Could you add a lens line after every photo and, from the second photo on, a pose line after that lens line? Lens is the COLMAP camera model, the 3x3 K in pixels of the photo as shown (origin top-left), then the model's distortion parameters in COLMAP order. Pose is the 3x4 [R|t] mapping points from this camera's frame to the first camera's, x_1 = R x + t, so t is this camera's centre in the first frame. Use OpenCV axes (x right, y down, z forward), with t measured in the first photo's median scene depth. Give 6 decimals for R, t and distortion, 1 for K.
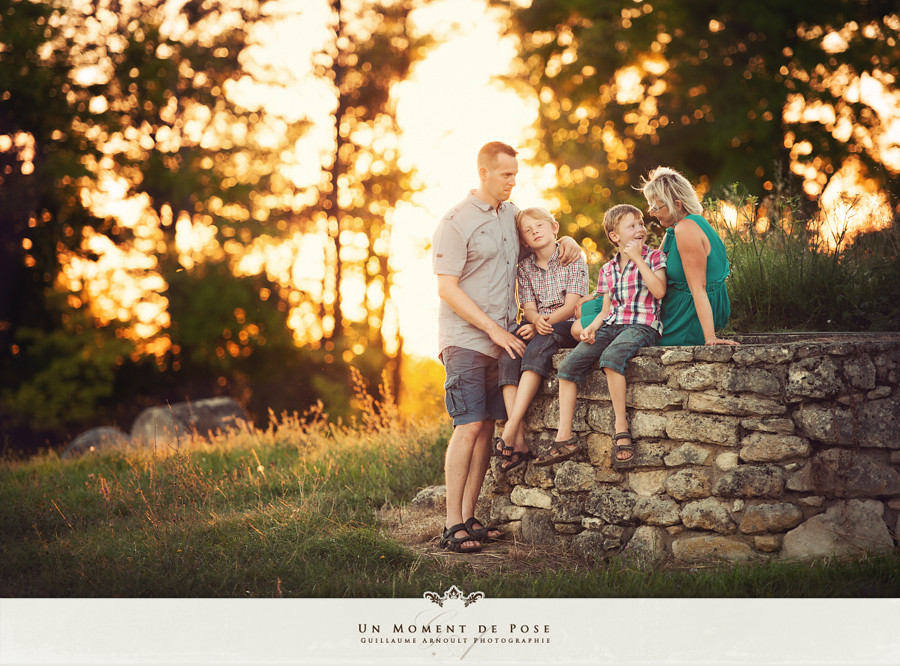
lens RADIAL K [[4699.7, 0, 459.3], [0, 4699.7, 295.0], [0, 0, 1]] dist [2.182115, 0.000000]
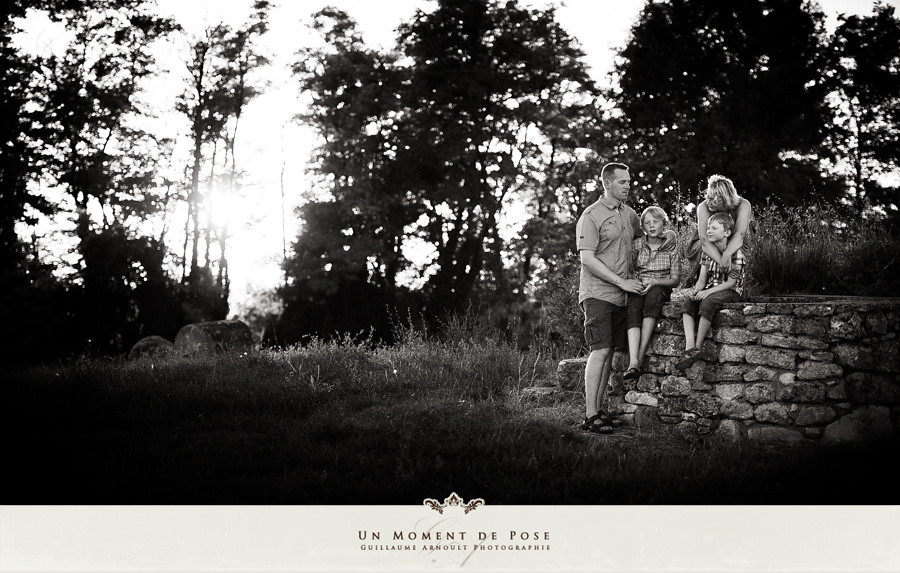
lens RADIAL K [[2917.8, 0, 442.2], [0, 2917.8, 285.0], [0, 0, 1]] dist [0.468785, 0.000000]
pose [[0.993688, 0.029064, 0.108349, -0.086858], [-0.030239, 0.999500, 0.009220, -0.000367], [-0.108027, -0.012438, 0.994070, 0.037412]]
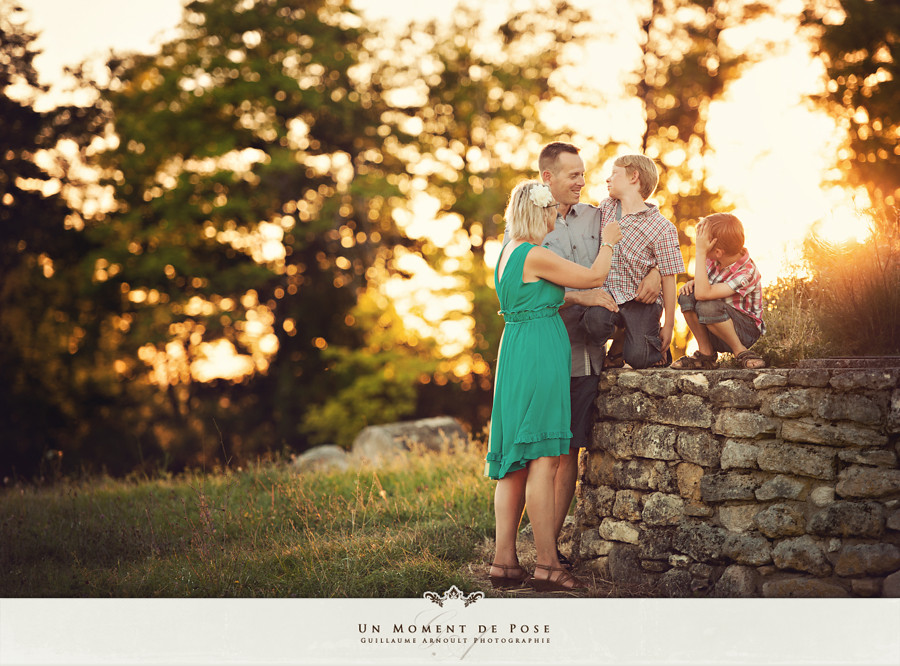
lens RADIAL K [[4592.2, 0, 451.8], [0, 4592.2, 282.8], [0, 0, 1]] dist [1.910923, 0.000000]
pose [[0.996048, 0.011132, -0.088114, 0.035121], [-0.011826, 0.999903, -0.007362, 0.000835], [0.088023, 0.008375, 0.996083, 0.055660]]
